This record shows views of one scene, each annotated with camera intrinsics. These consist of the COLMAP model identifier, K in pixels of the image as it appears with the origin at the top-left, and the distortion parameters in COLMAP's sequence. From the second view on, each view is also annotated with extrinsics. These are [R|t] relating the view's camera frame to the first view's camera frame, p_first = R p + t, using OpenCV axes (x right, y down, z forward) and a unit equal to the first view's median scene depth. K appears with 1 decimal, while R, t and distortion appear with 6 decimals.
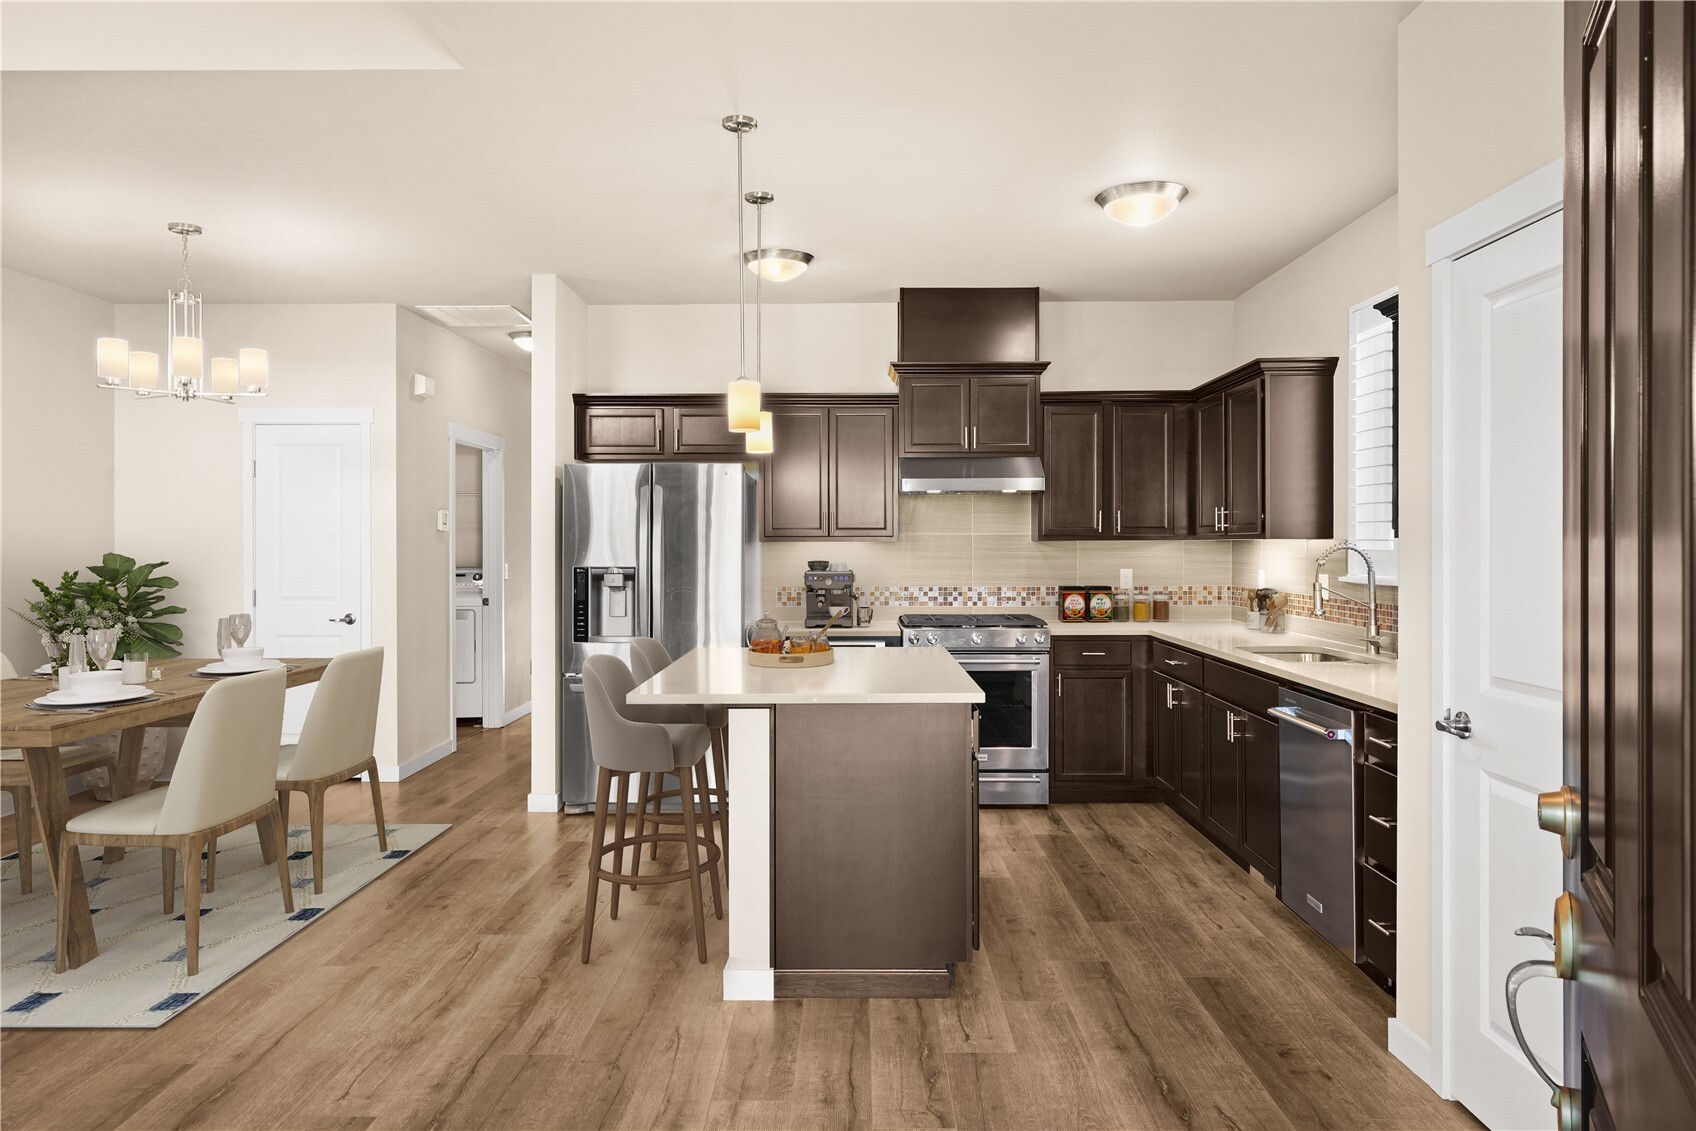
lens RADIAL K [[1110.3, 0, 848.6], [0, 1110.3, 555.9], [0, 0, 1]] dist [0.005696, 0.001658]
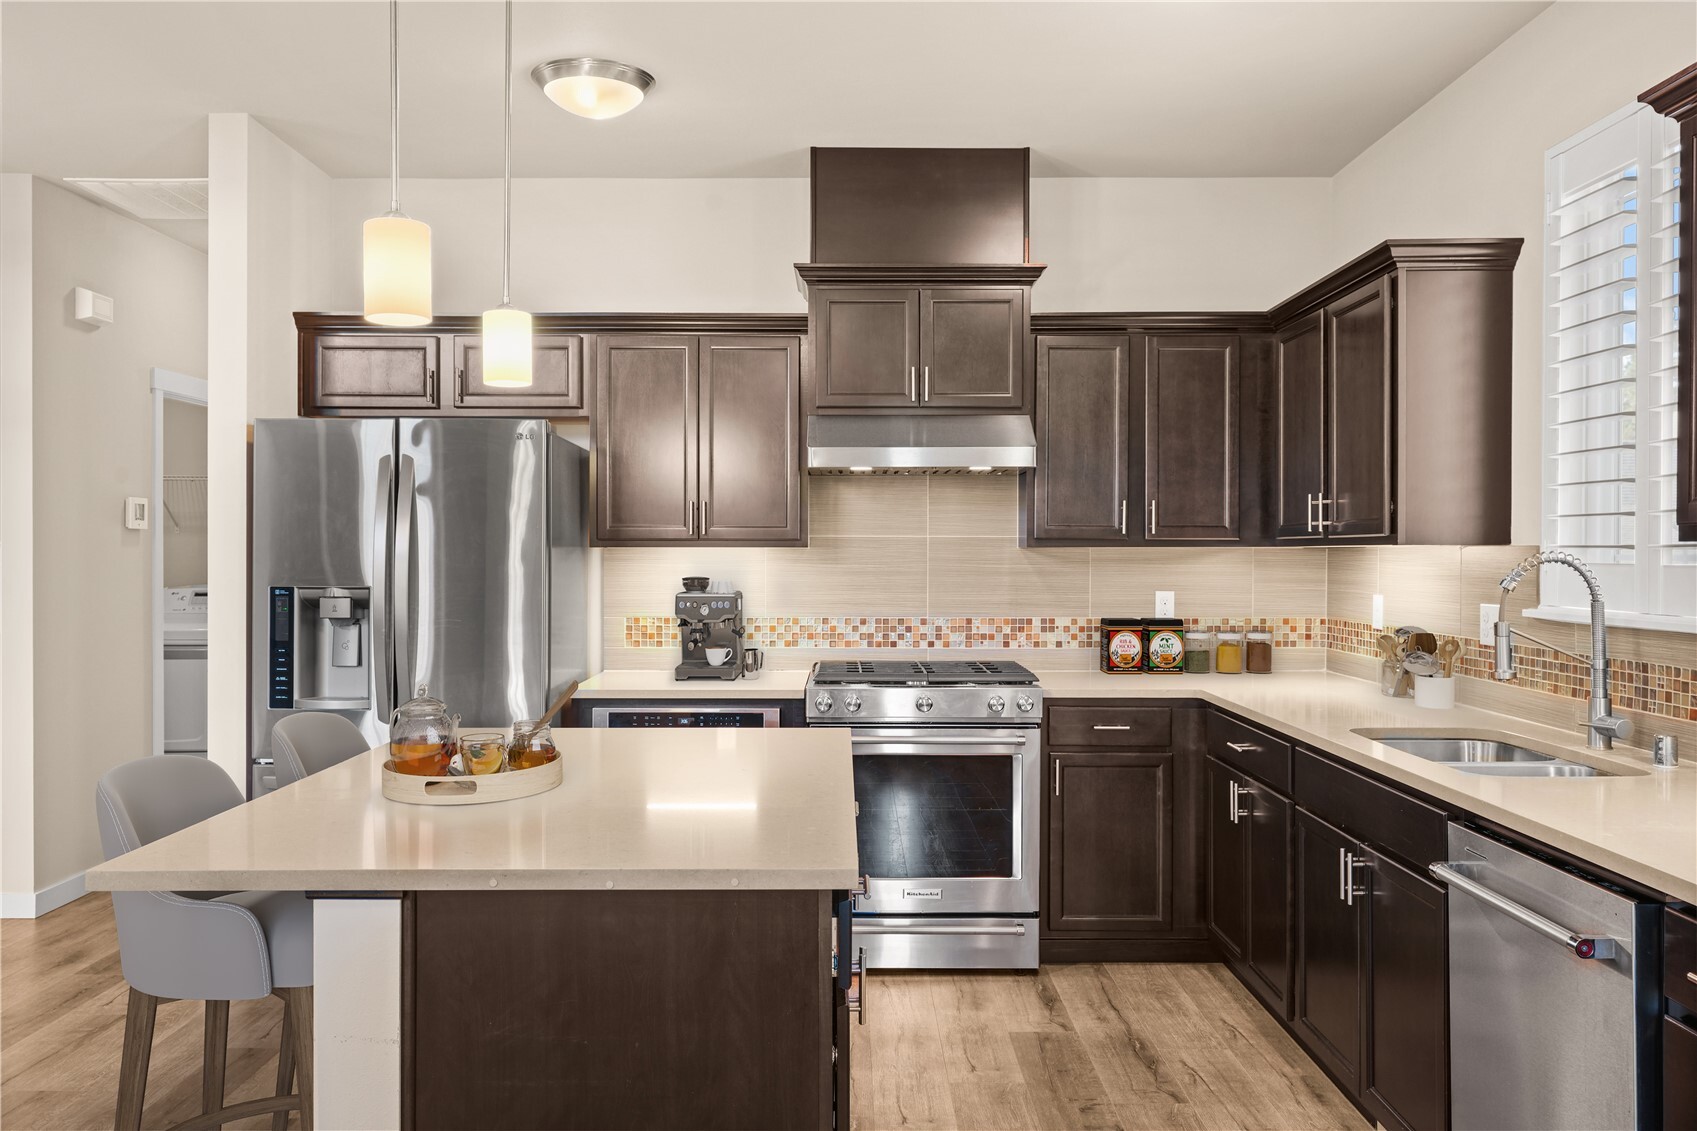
lens RADIAL K [[1320.3, 0, 849.6], [0, 1320.3, 571.1], [0, 0, 1]] dist [0.002320, 0.002139]
pose [[0.999949, 0.003766, 0.009393, 0.064770], [-0.003794, 0.999989, 0.002933, -0.001830], [-0.009382, -0.002969, 0.999952, 0.254817]]
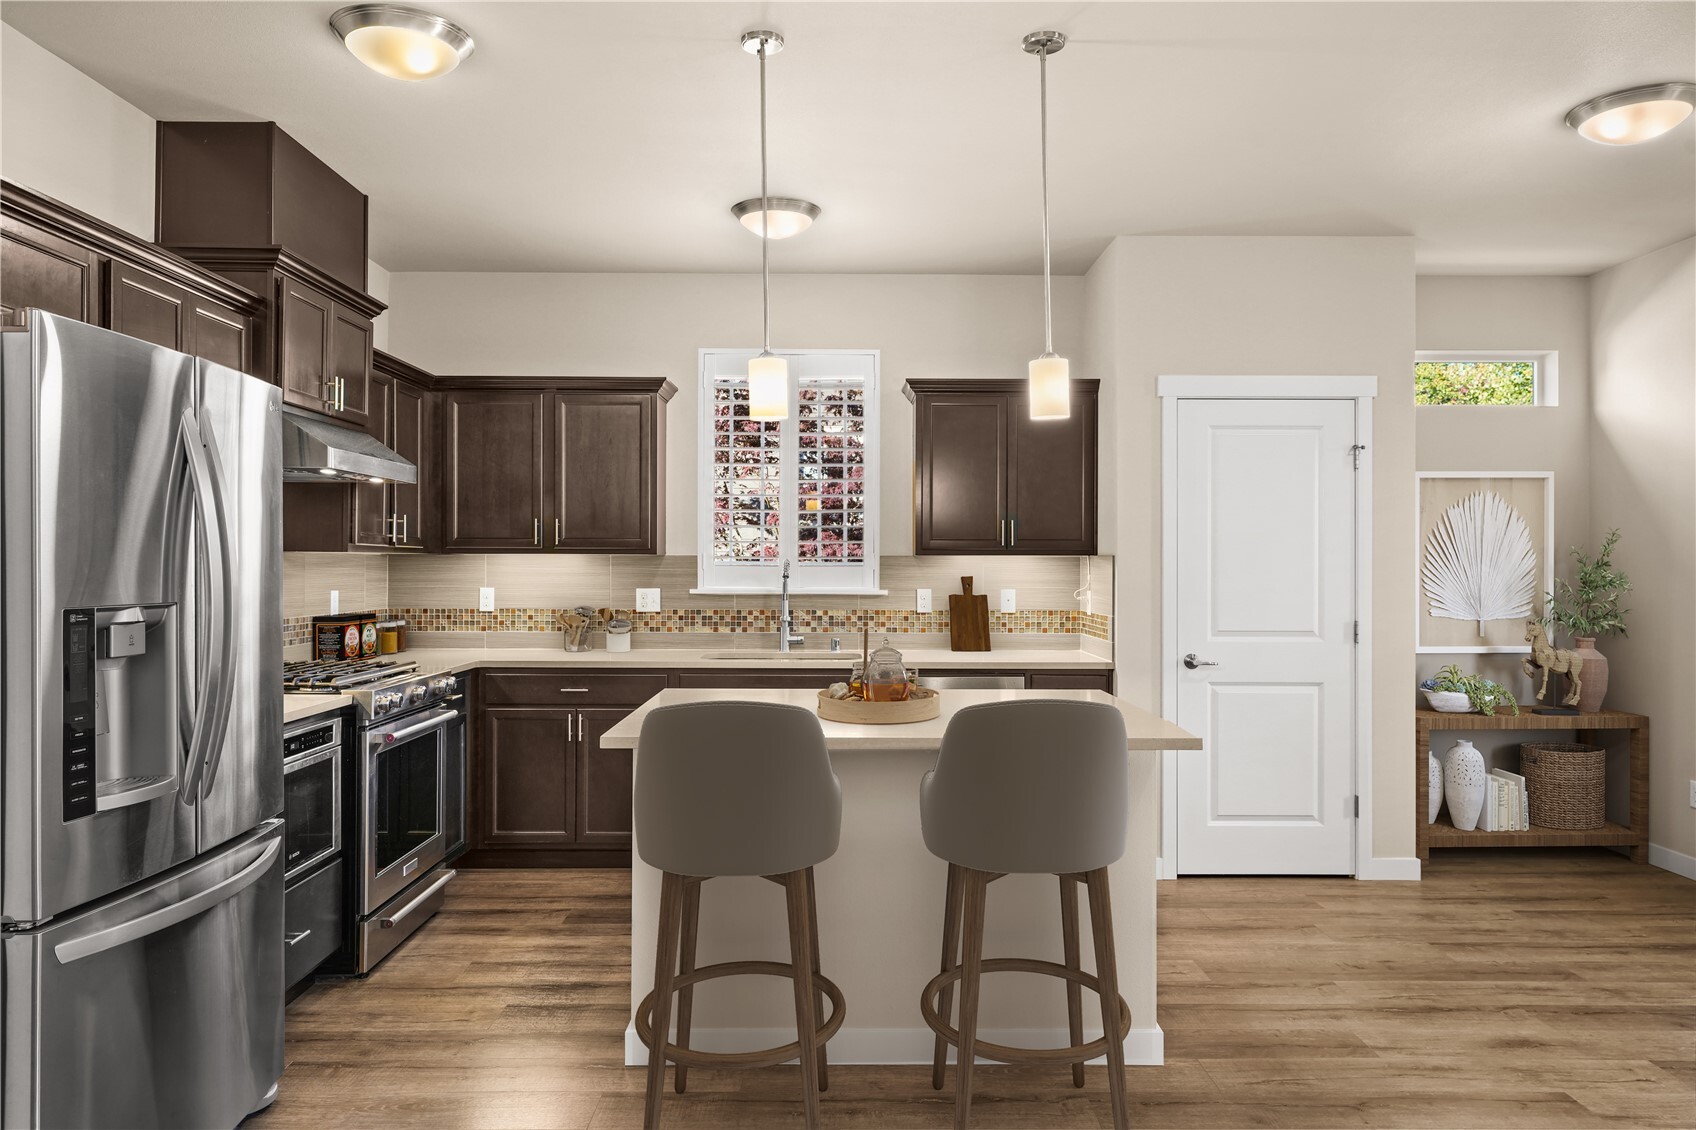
lens RADIAL K [[1156.3, 0, 848.0], [0, 1156.3, 565.0], [0, 0, 1]] dist [0.006302, 0.003971]
pose [[-0.018086, 0.002656, 0.999833, -0.599054], [0.008231, 0.999963, -0.002507, -0.001162], [-0.999803, 0.008184, -0.018108, 0.730171]]
